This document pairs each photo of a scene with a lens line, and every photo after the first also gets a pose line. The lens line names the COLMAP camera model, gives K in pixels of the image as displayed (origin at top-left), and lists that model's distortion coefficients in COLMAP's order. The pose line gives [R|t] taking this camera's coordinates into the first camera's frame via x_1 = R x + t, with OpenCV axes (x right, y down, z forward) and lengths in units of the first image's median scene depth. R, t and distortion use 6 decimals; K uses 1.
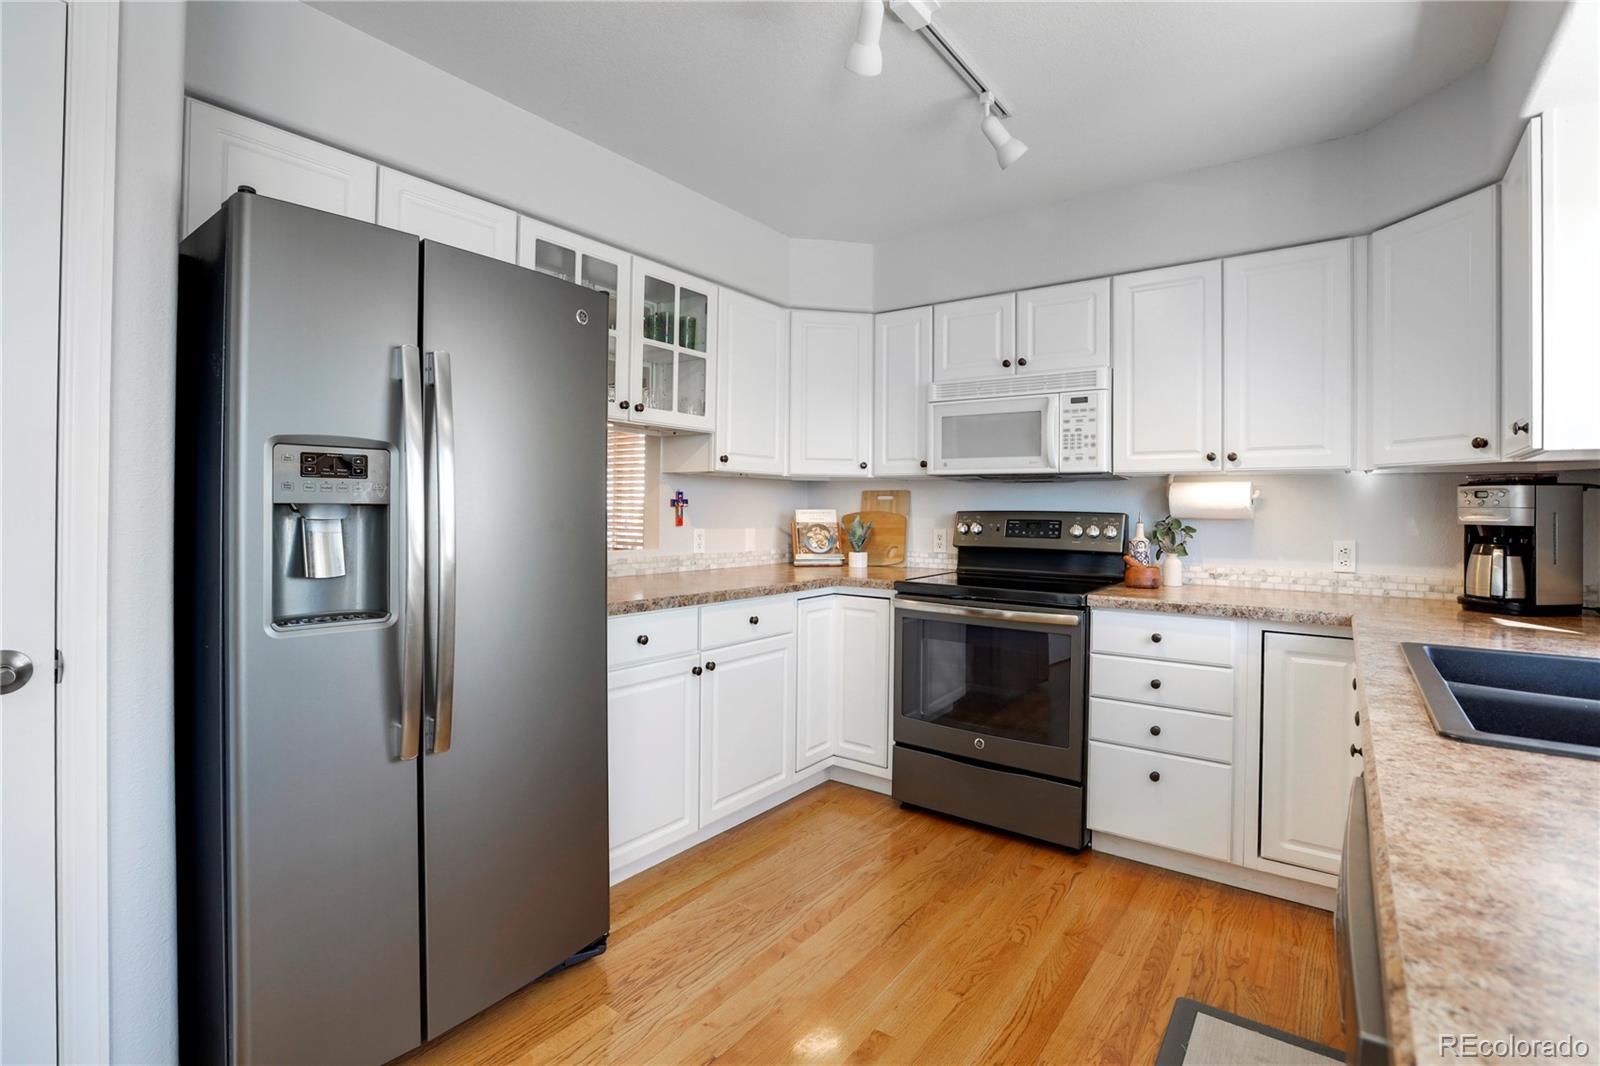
lens RADIAL K [[741.1, 0, 815.1], [0, 741.1, 504.3], [0, 0, 1]] dist [-0.061368, 0.029012]
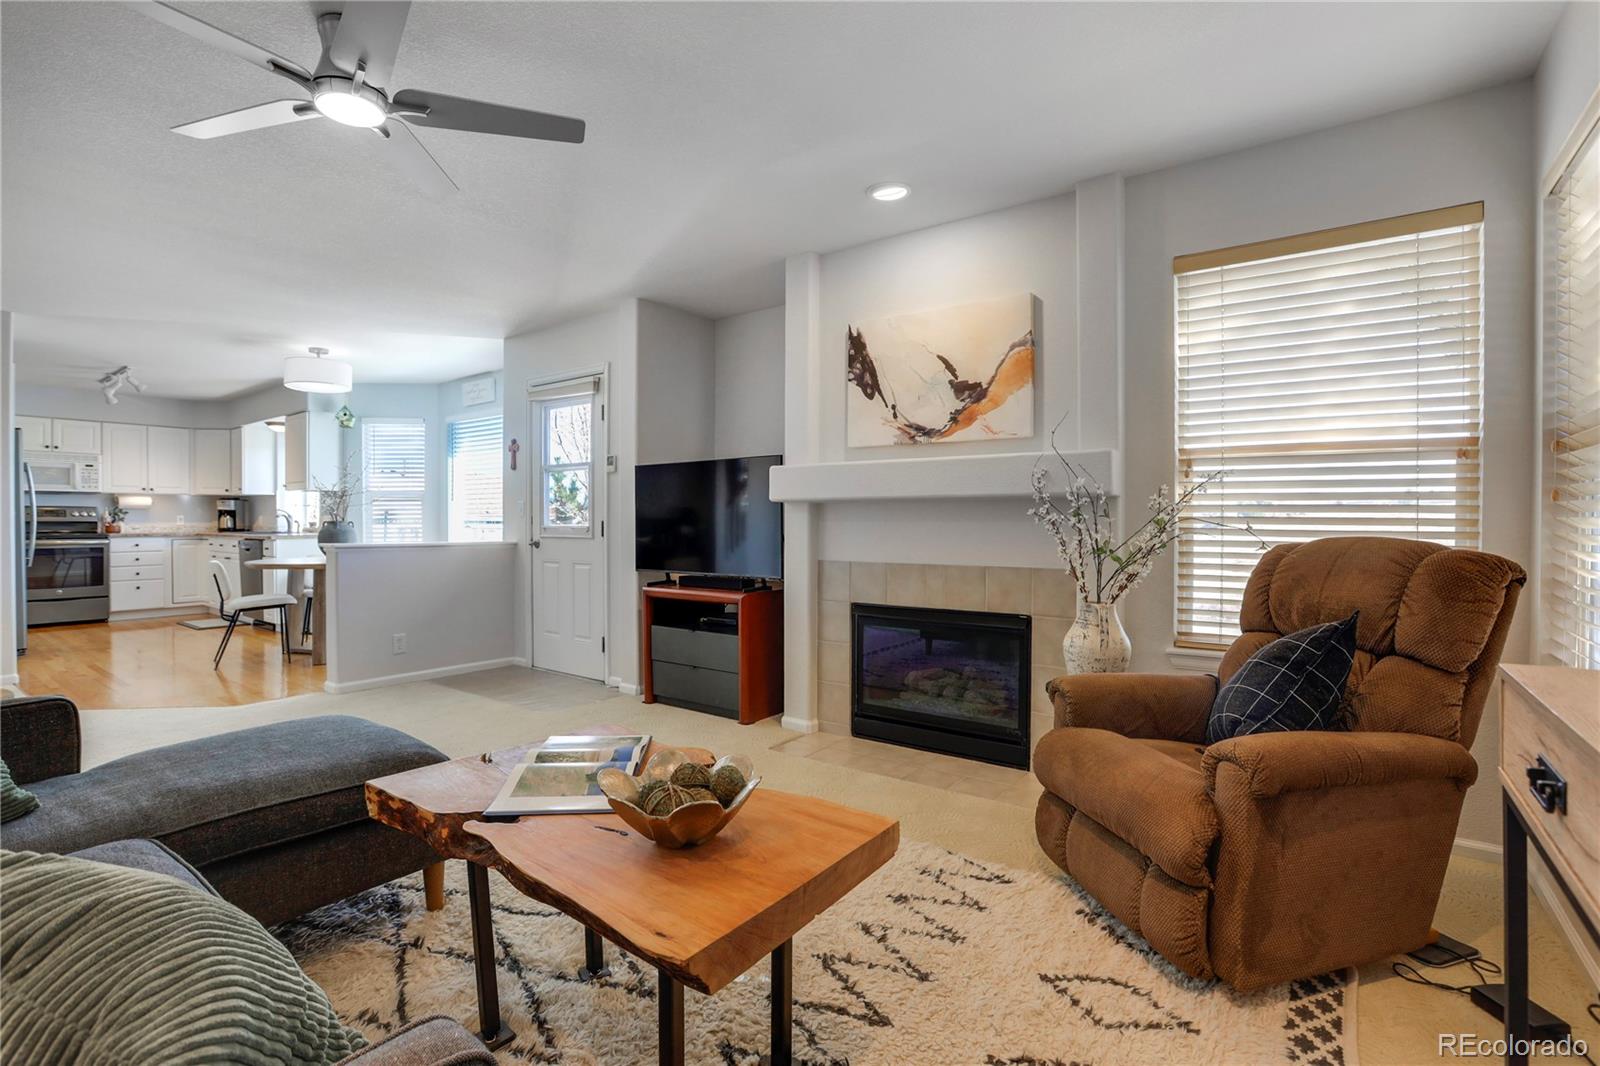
lens RADIAL K [[731.2, 0, 803.3], [0, 731.2, 529.8], [0, 0, 1]] dist [-0.057438, 0.020389]
pose [[0.008160, -0.026557, 0.999614, -2.239766], [-0.008862, 0.999606, 0.026629, 0.004773], [-0.999927, -0.009076, 0.007921, -1.685591]]
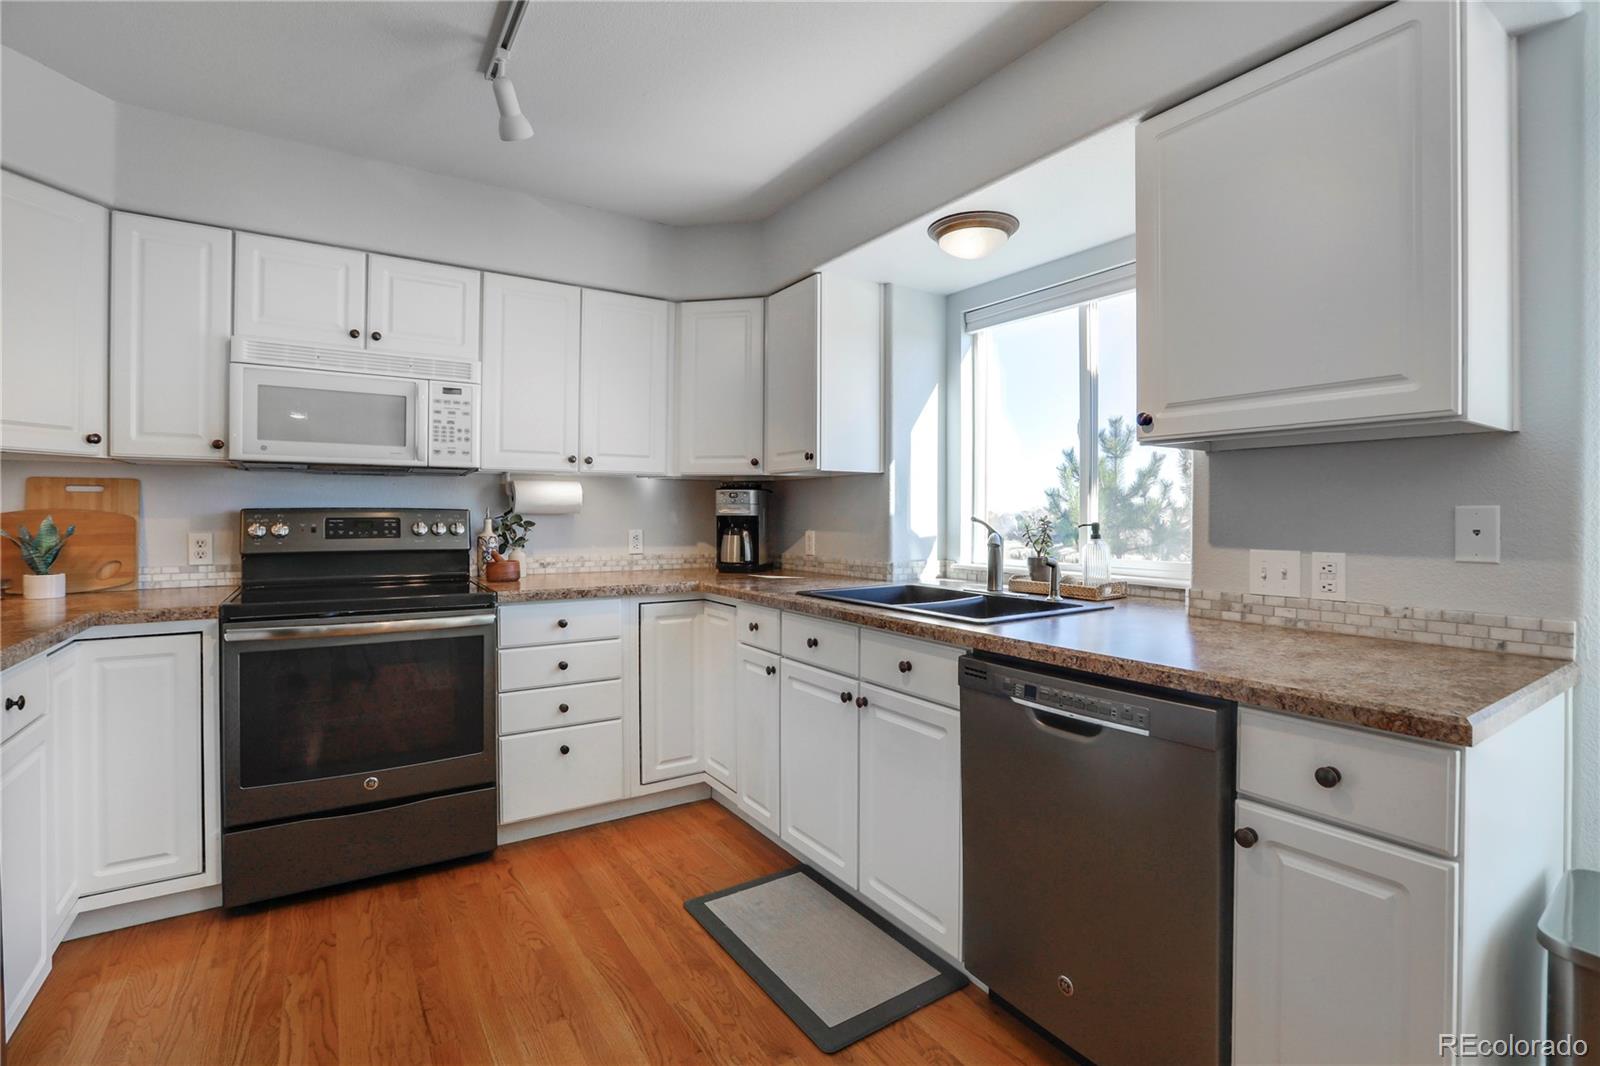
lens RADIAL K [[728.9, 0, 800.2], [0, 728.9, 512.8], [0, 0, 1]] dist [-0.042686, 0.020649]
pose [[0.358773, -0.010971, 0.933360, -0.350056], [-0.005858, 0.999885, 0.014005, 0.000388], [-0.933406, -0.010492, 0.358668, 0.236859]]
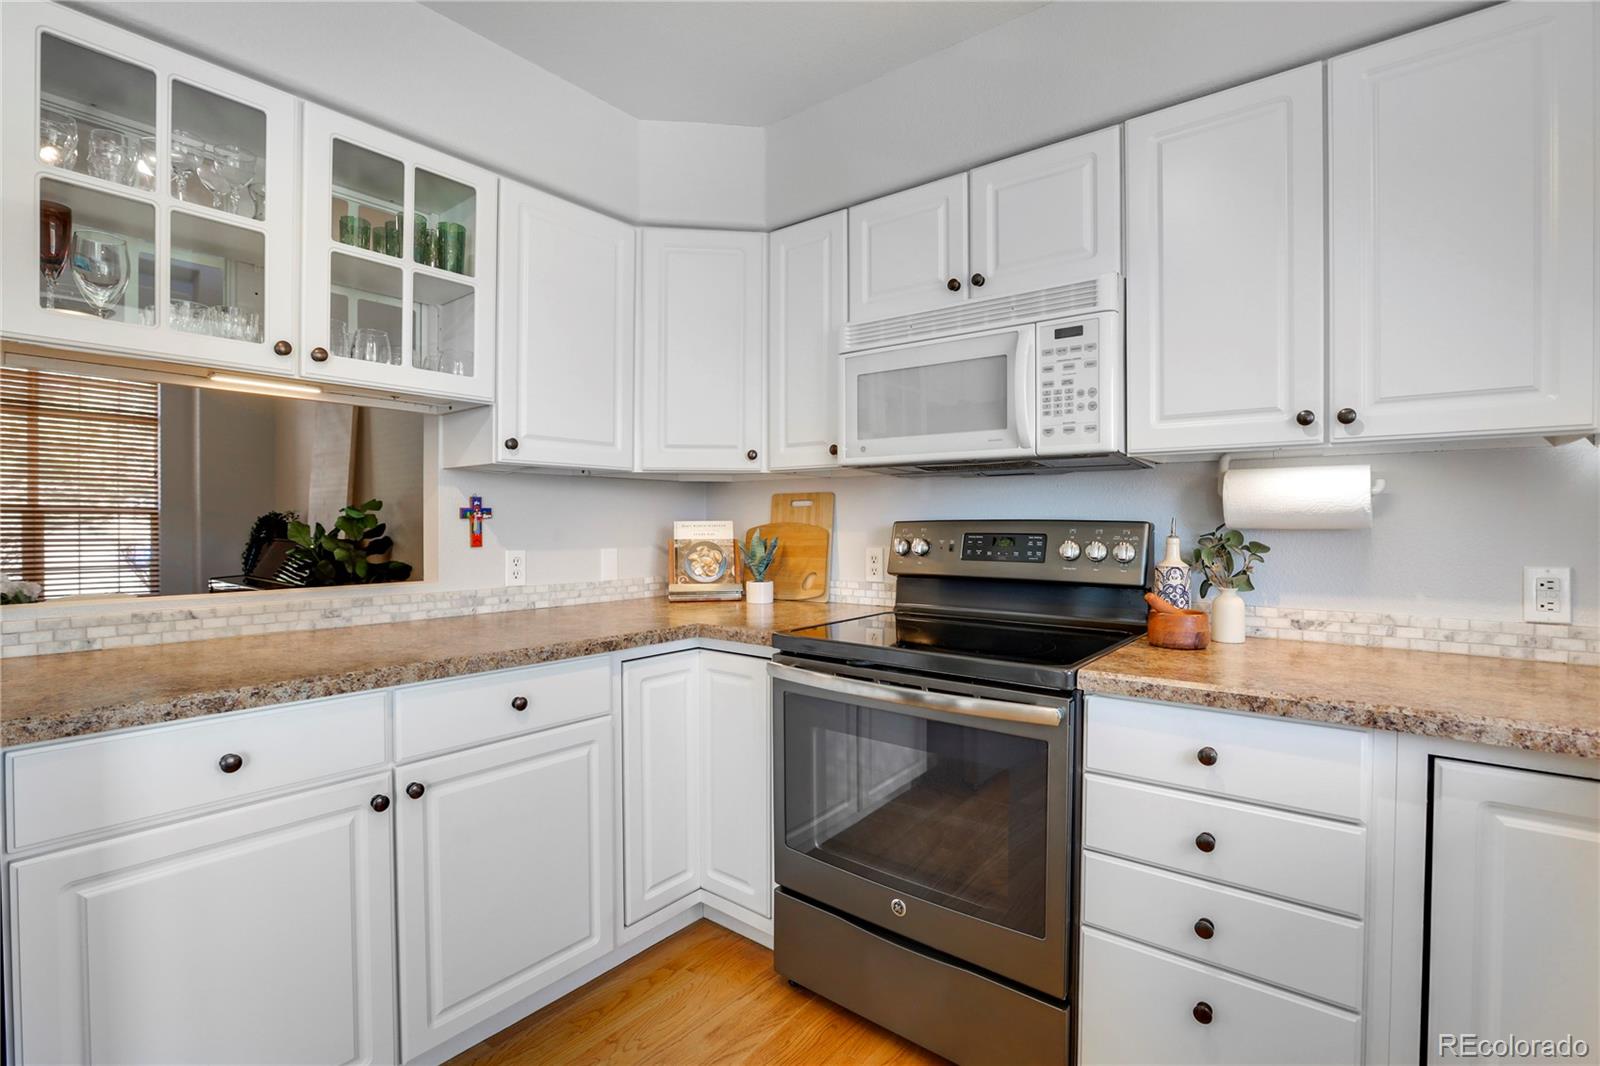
lens RADIAL K [[731.2, 0, 803.3], [0, 731.2, 529.8], [0, 0, 1]] dist [-0.057438, 0.020389]
pose [[0.998780, -0.009560, -0.048450, 0.169599], [0.010358, 0.999814, 0.016251, 0.006606], [0.048286, -0.016733, 0.998693, 0.396607]]
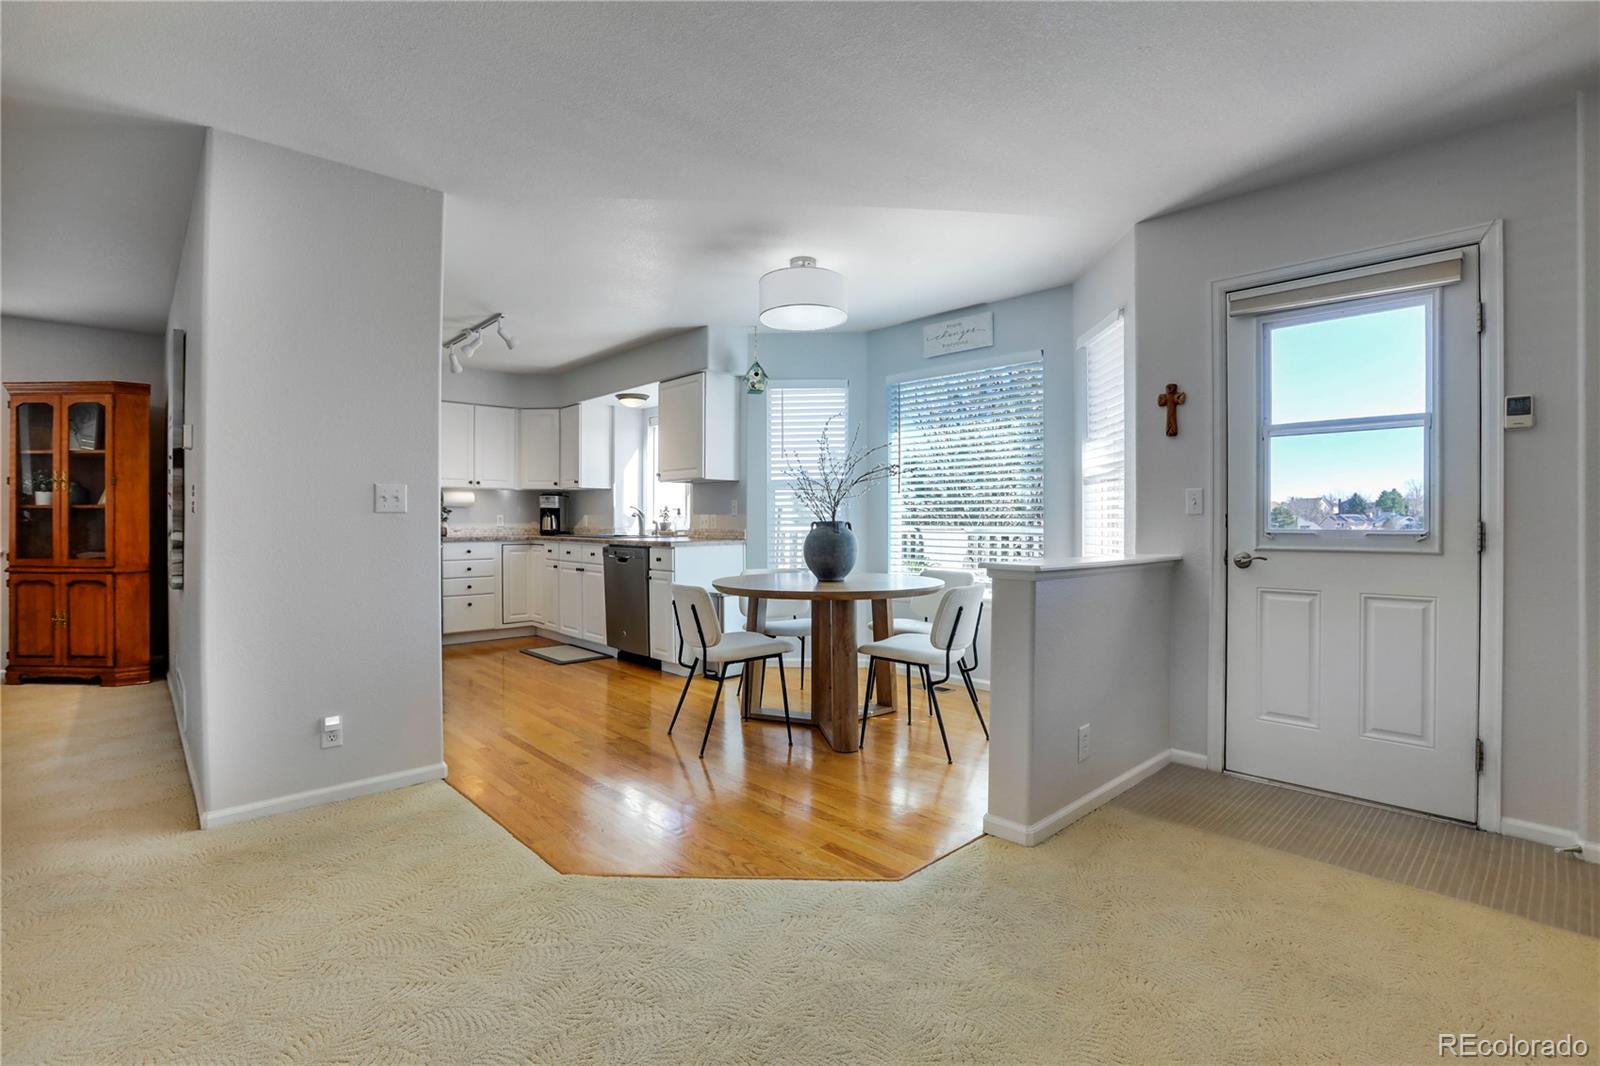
lens RADIAL K [[731.2, 0, 803.3], [0, 731.2, 529.8], [0, 0, 1]] dist [-0.057438, 0.020389]
pose [[0.190835, -0.023974, 0.981329, -1.572212], [-0.006946, 0.999644, 0.025772, 0.026044], [-0.981597, -0.011735, 0.190601, -0.577940]]
